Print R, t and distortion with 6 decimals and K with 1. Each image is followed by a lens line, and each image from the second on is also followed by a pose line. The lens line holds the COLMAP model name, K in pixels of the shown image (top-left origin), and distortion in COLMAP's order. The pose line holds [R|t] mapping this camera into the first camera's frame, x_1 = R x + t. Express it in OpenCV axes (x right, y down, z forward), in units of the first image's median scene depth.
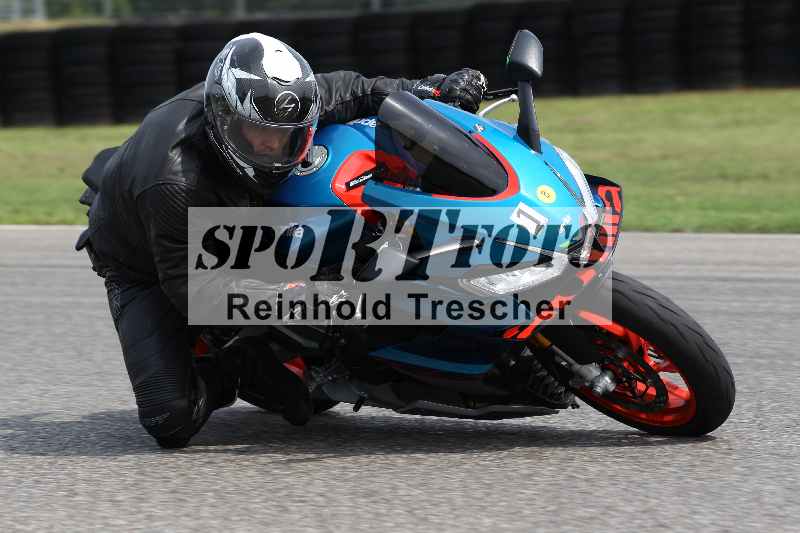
lens RADIAL K [[5305.1, 0, 401.4], [0, 5305.1, 268.9], [0, 0, 1]] dist [1.956904, 0.000000]
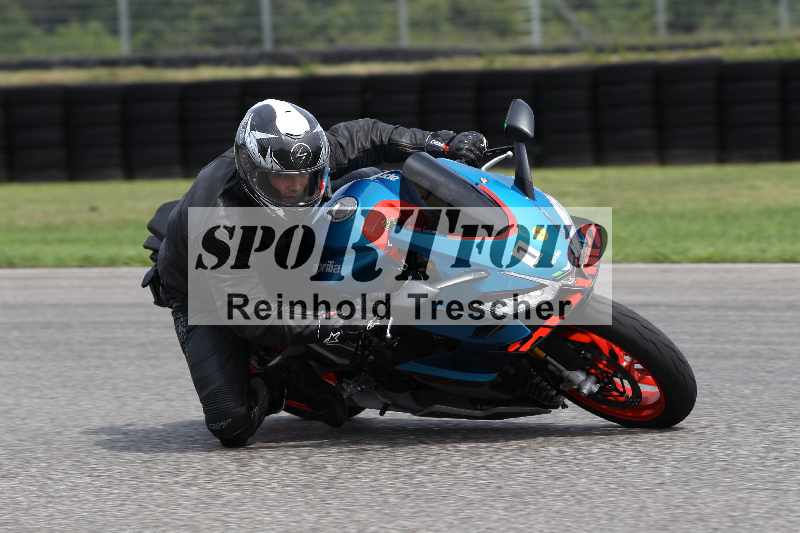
lens RADIAL K [[5806.6, 0, 401.4], [0, 5806.6, 269.8], [0, 0, 1]] dist [1.364442, 0.000000]
pose [[0.999238, -0.025448, 0.029599, -0.042297], [0.025541, 0.999670, -0.002764, -0.002322], [-0.029519, 0.003518, 0.999558, -0.313342]]
